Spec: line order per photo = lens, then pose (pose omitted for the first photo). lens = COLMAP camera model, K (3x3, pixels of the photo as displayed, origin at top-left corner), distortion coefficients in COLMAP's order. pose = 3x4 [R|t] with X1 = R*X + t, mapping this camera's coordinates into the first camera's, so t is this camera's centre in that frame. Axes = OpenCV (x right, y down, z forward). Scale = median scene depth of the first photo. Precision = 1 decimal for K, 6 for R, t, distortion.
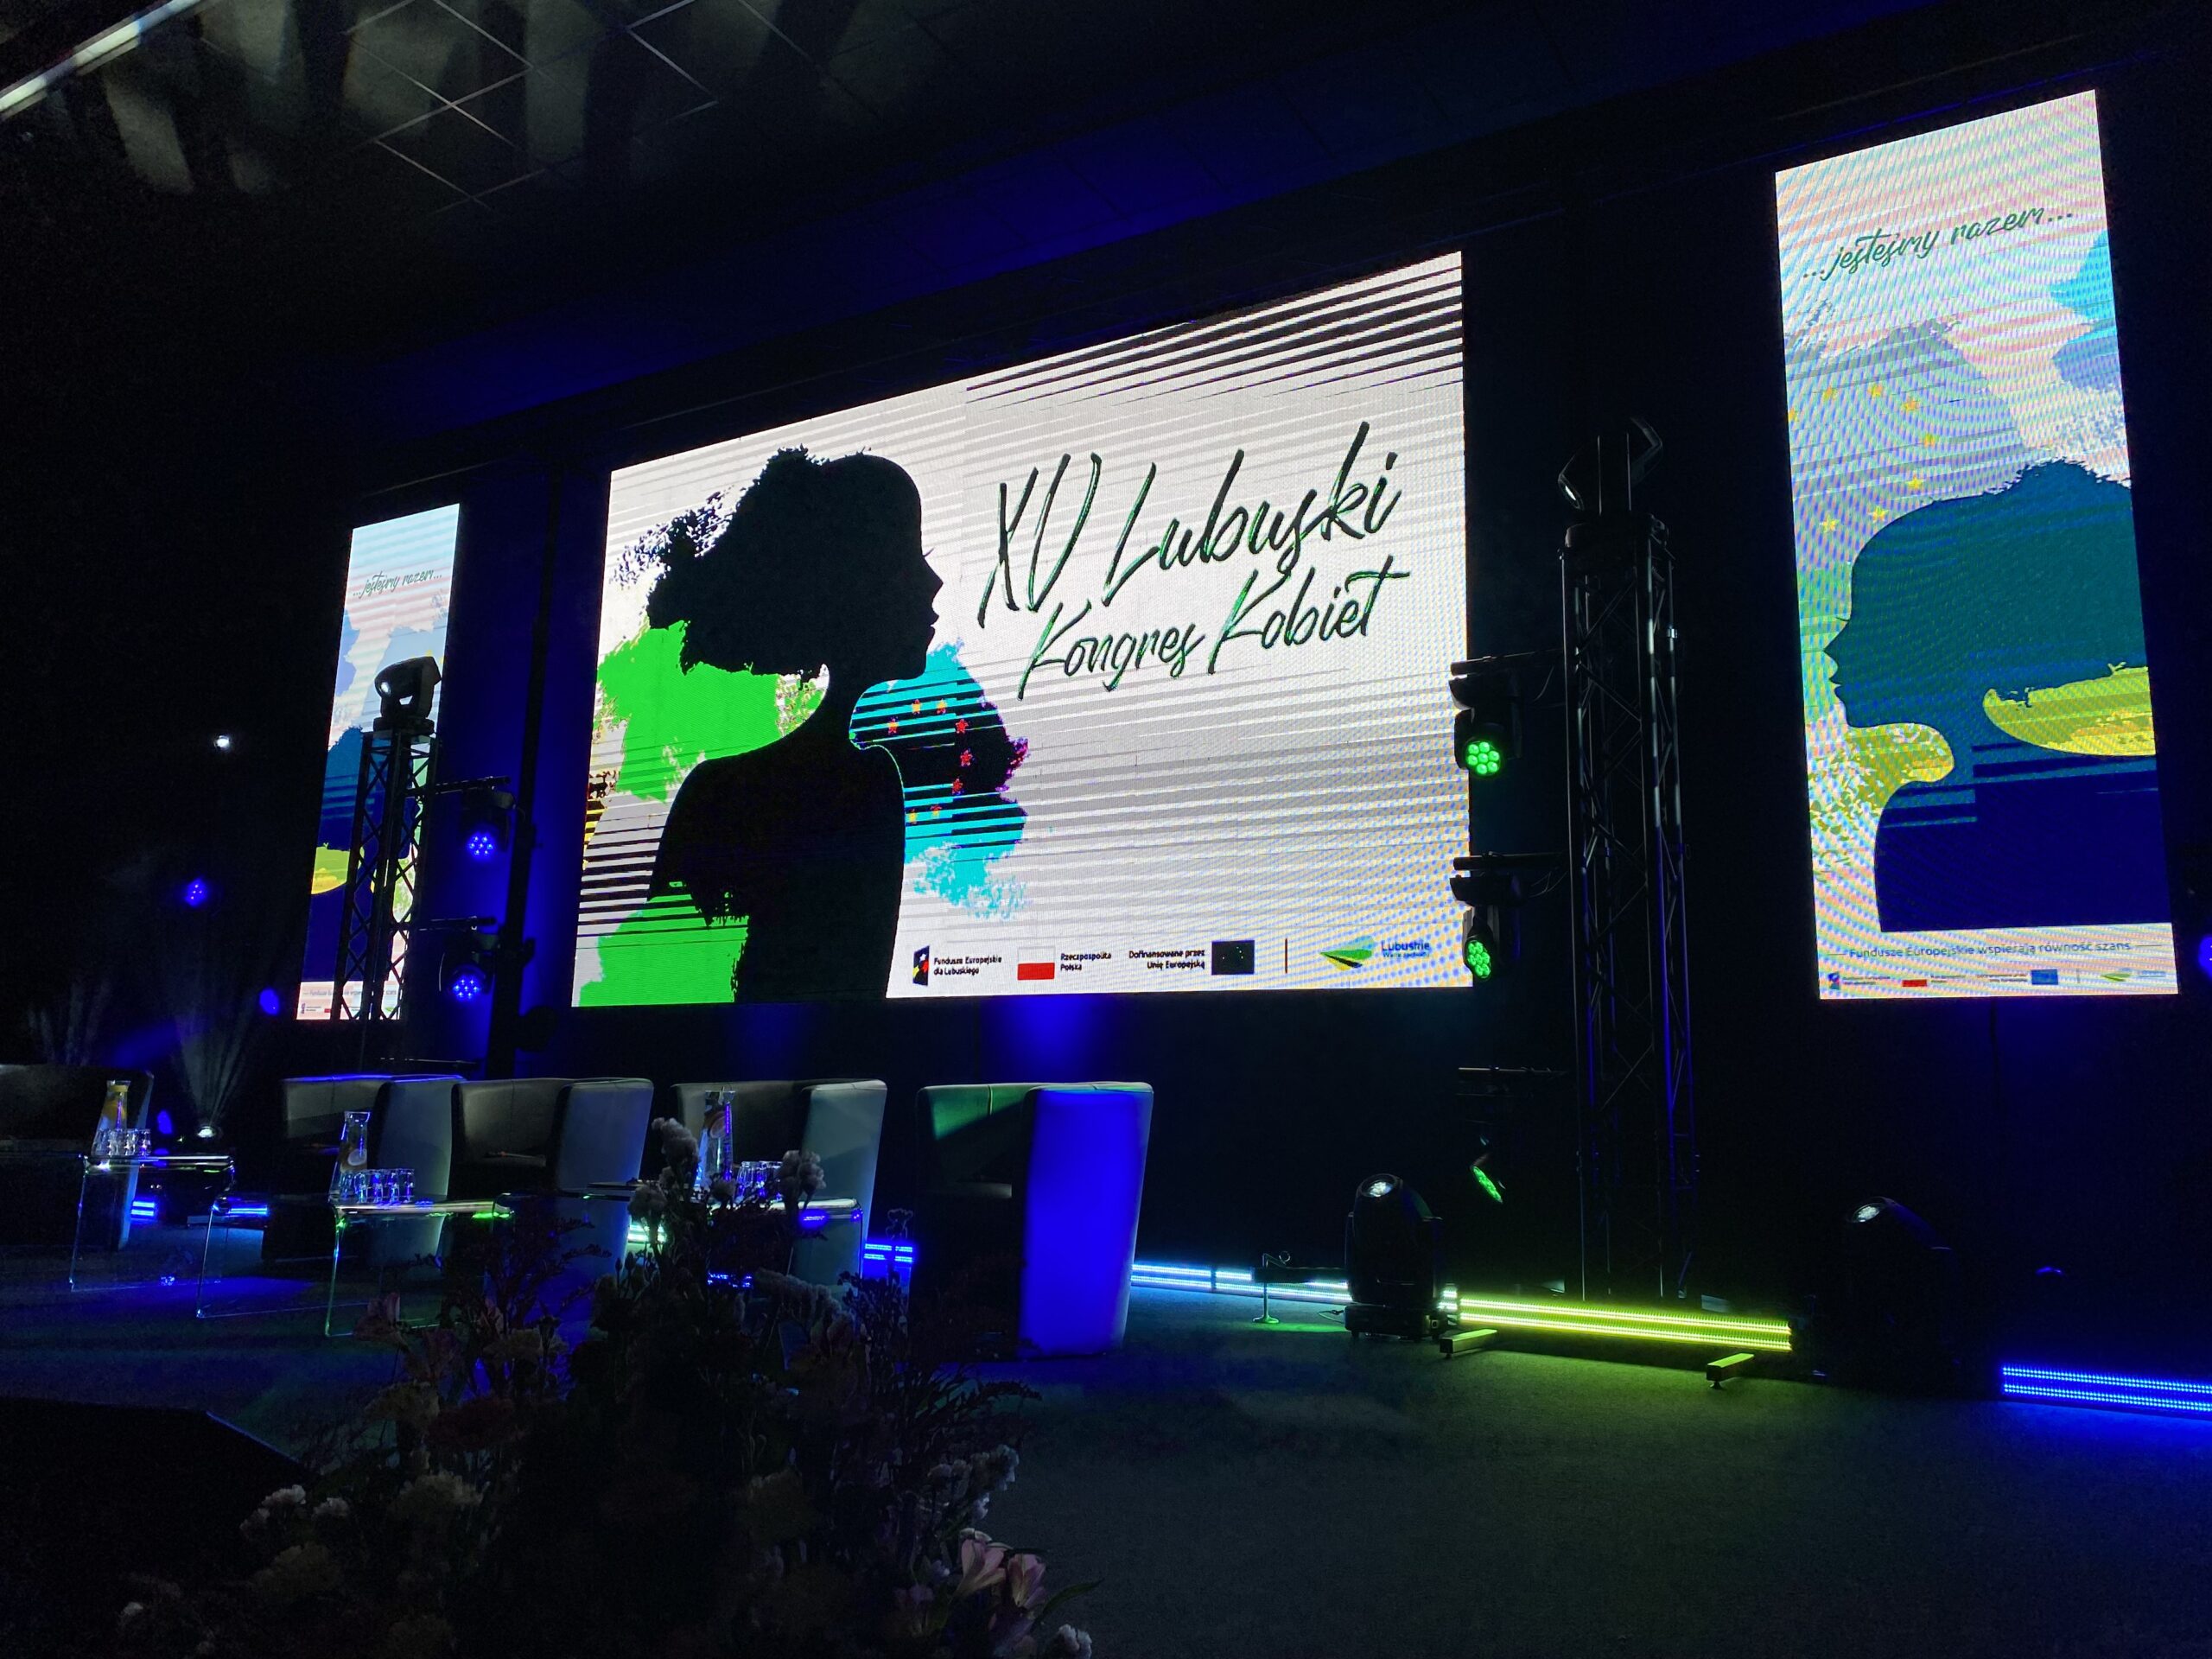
lens RADIAL K [[1673.5, 0, 1098.8], [0, 1673.5, 827.2], [0, 0, 1]] dist [0.058363, -0.056095]
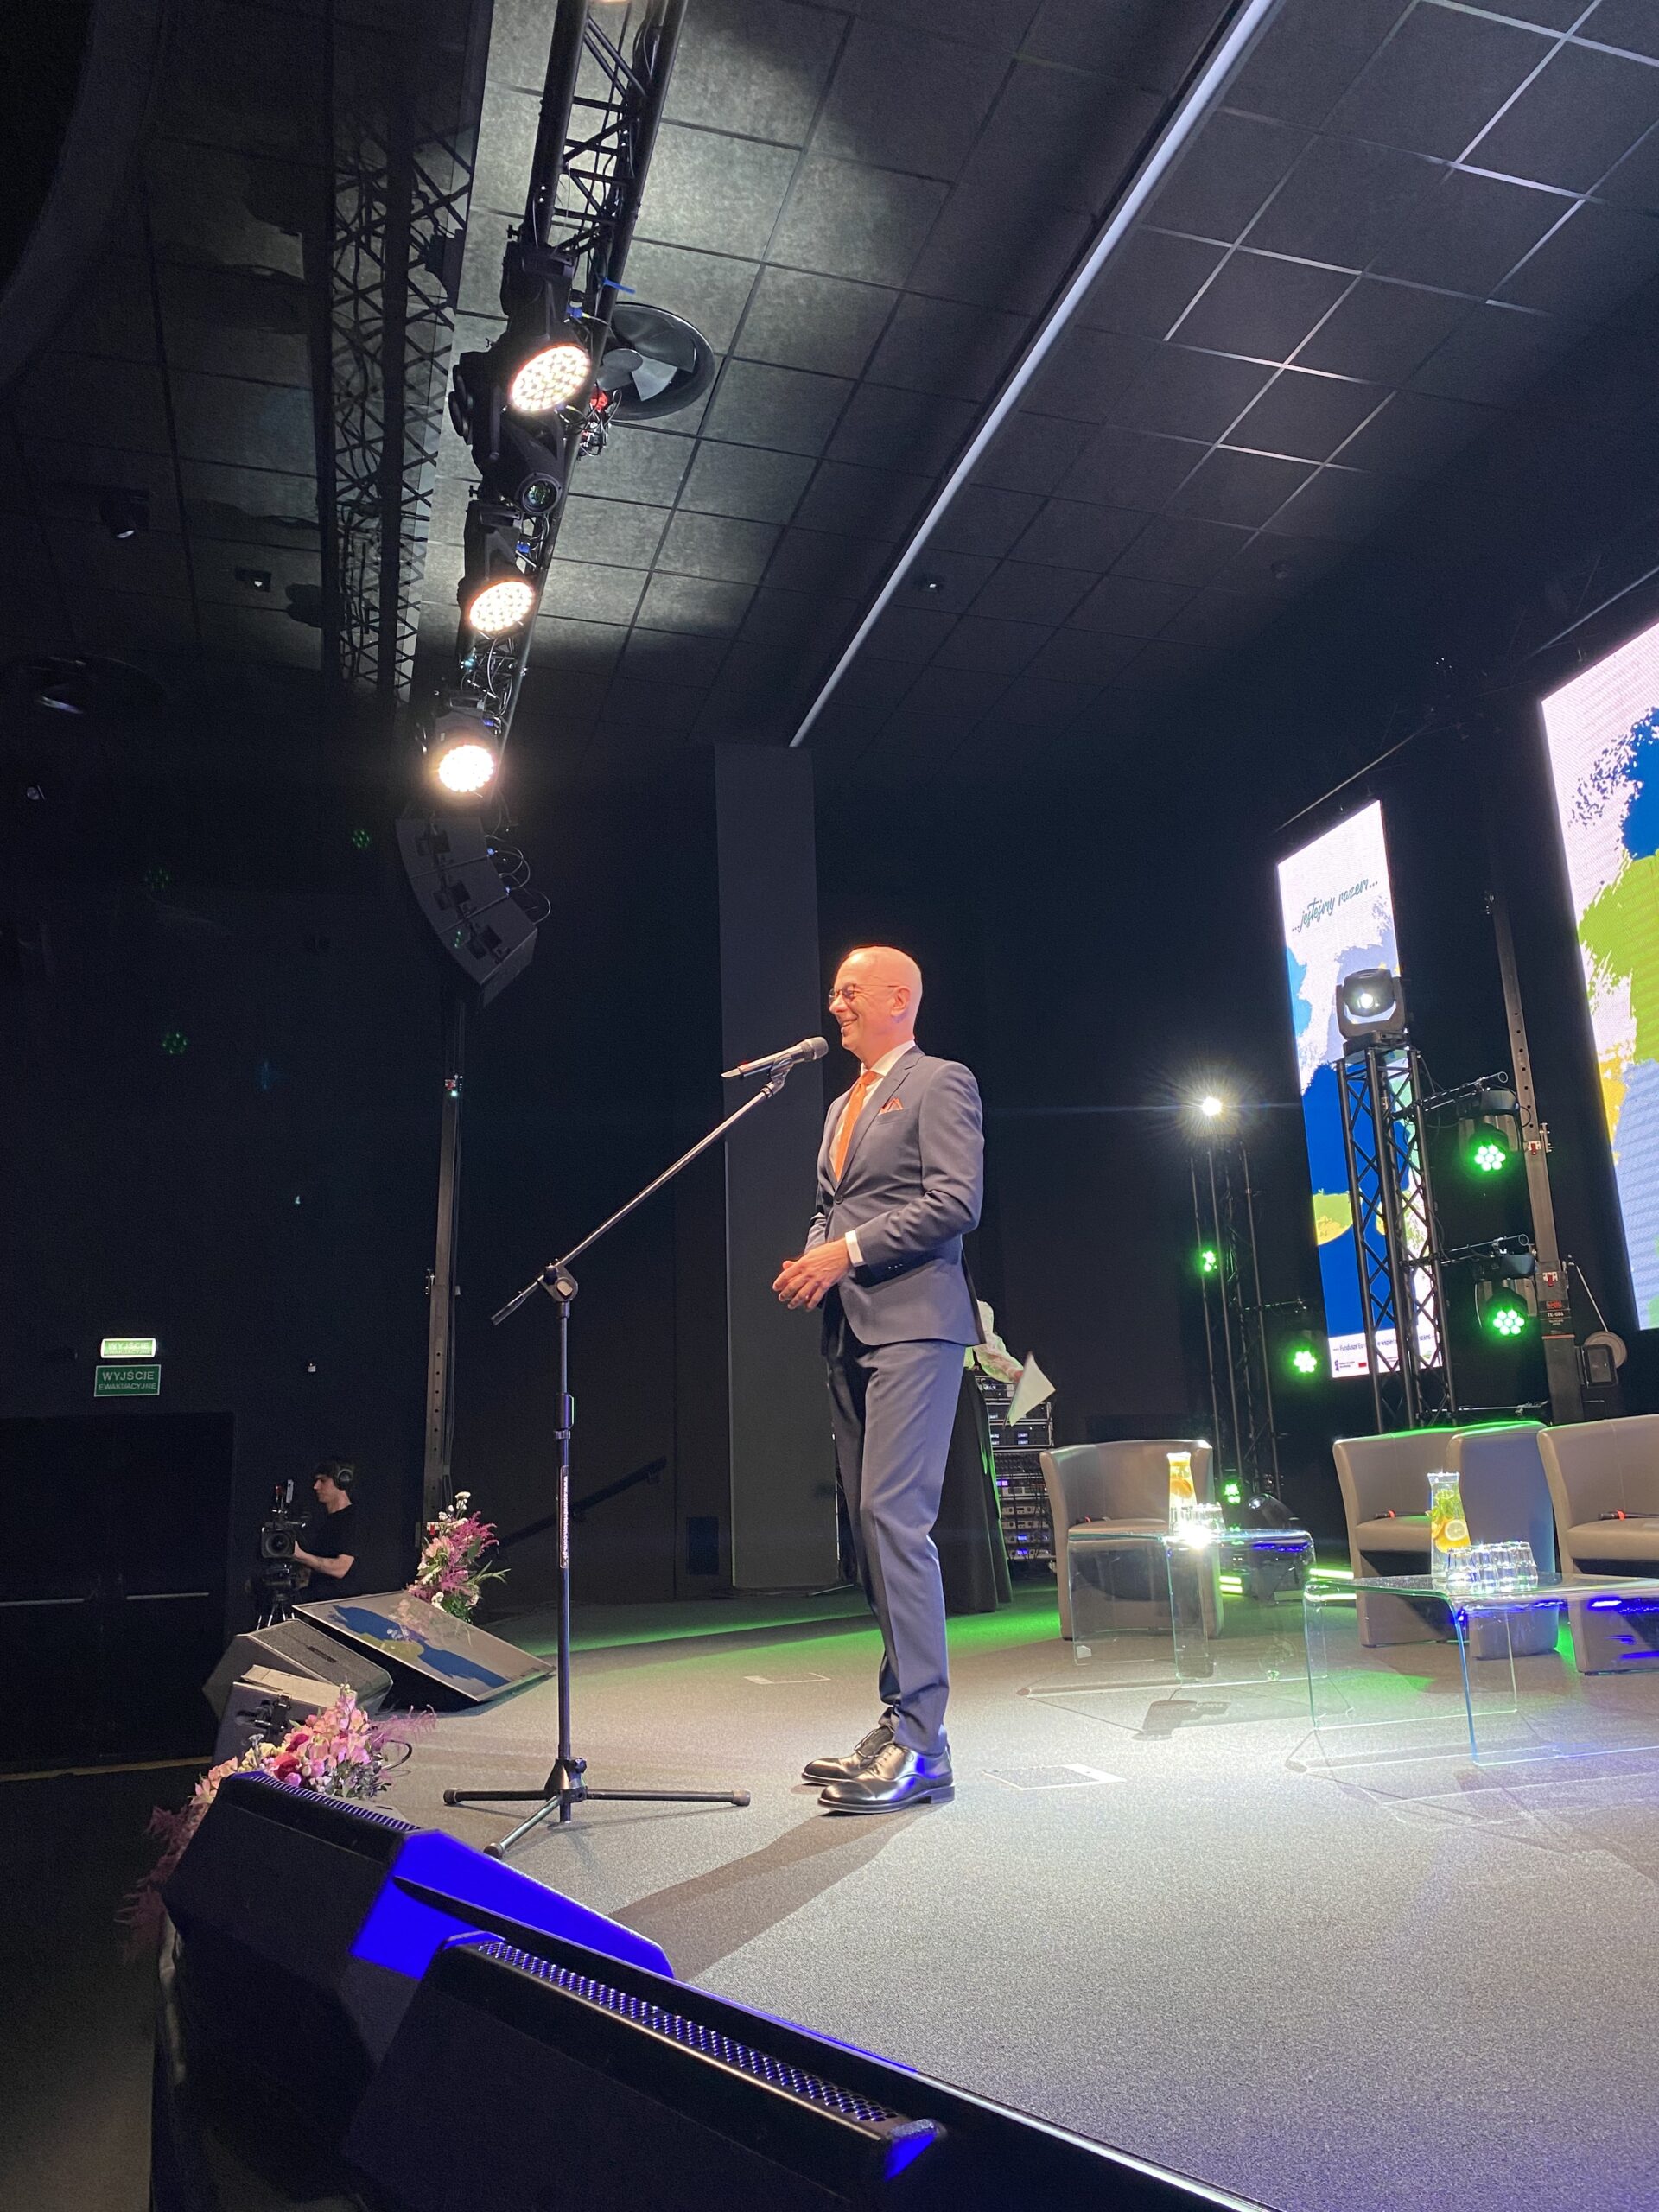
lens RADIAL K [[1673.5, 0, 839.2], [0, 1673.5, 1103.2], [0, 0, 1]] dist [0.058363, -0.056095]
pose [[0.750522, -0.208022, -0.627251, -0.069087], [0.179658, 0.977643, -0.109261, 0.019472], [0.635956, -0.030688, 0.771115, 0.120513]]
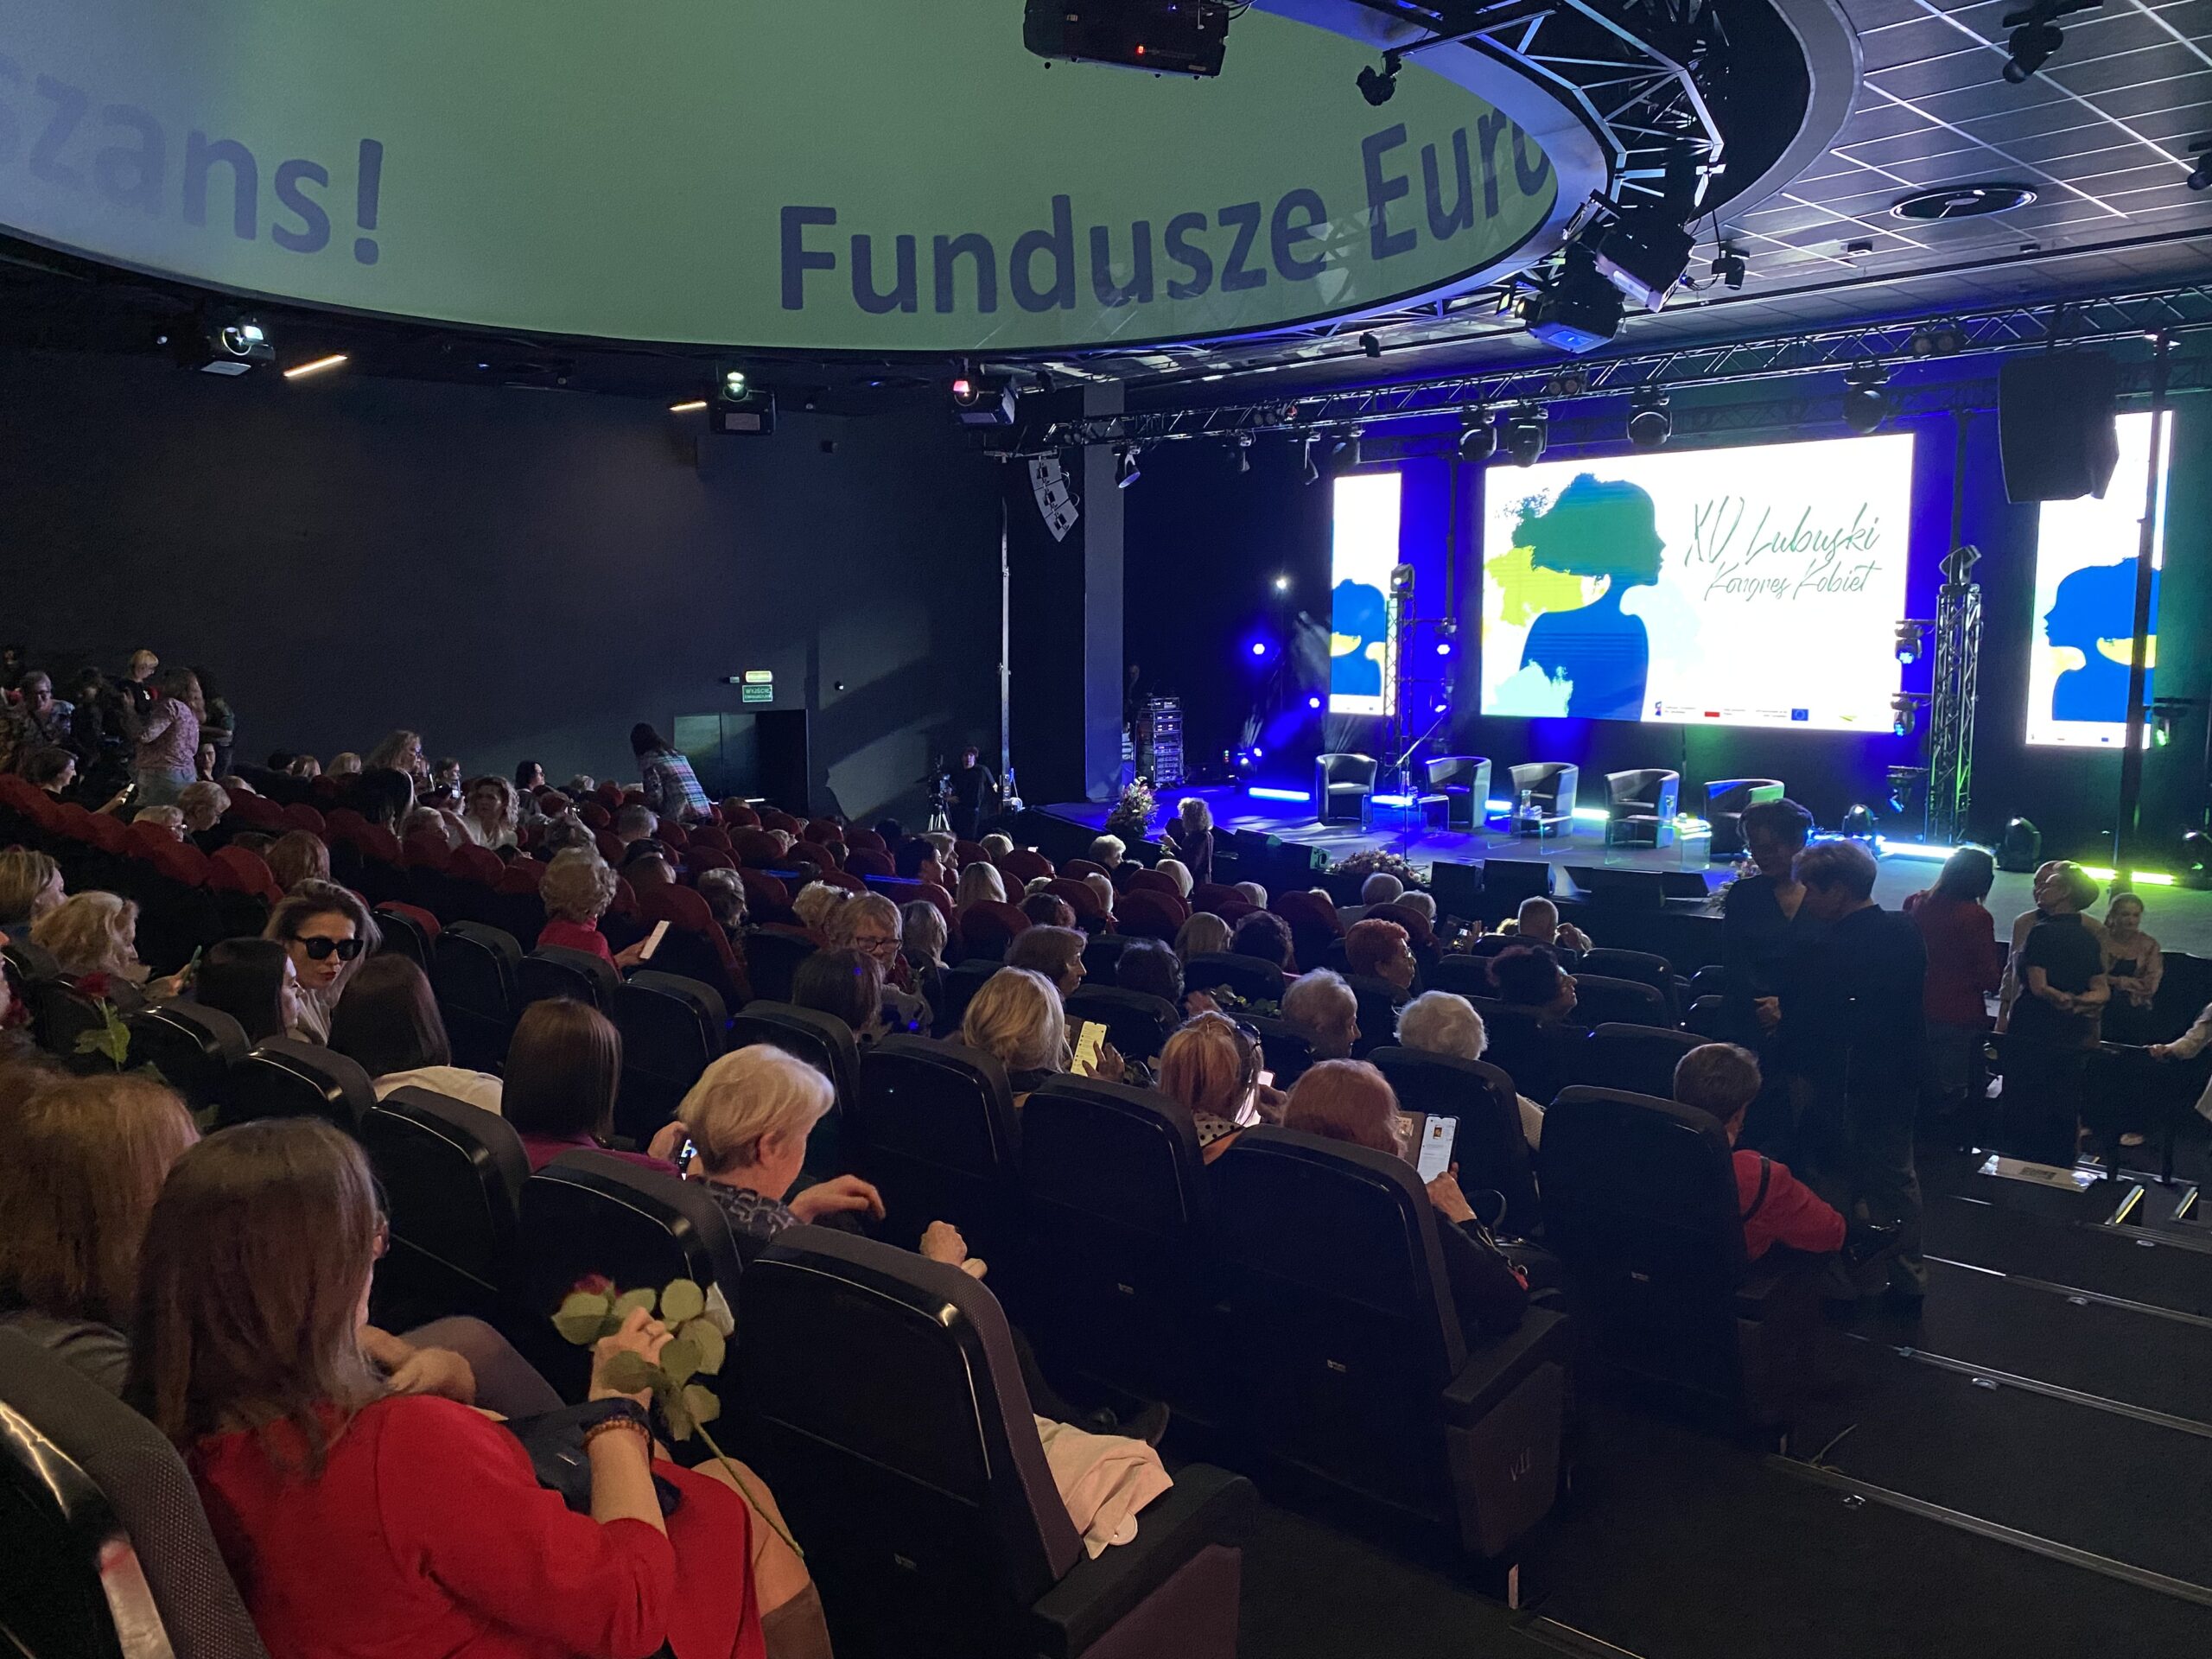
lens RADIAL K [[1700.9, 0, 1081.1], [0, 1700.9, 835.9], [0, 0, 1]] dist [0.001996, 0.002947]
pose [[0.967847, -0.004369, -0.251503, -0.258295], [0.080881, 0.952158, 0.294708, -0.470151], [0.238183, -0.305574, 0.921897, -1.348949]]
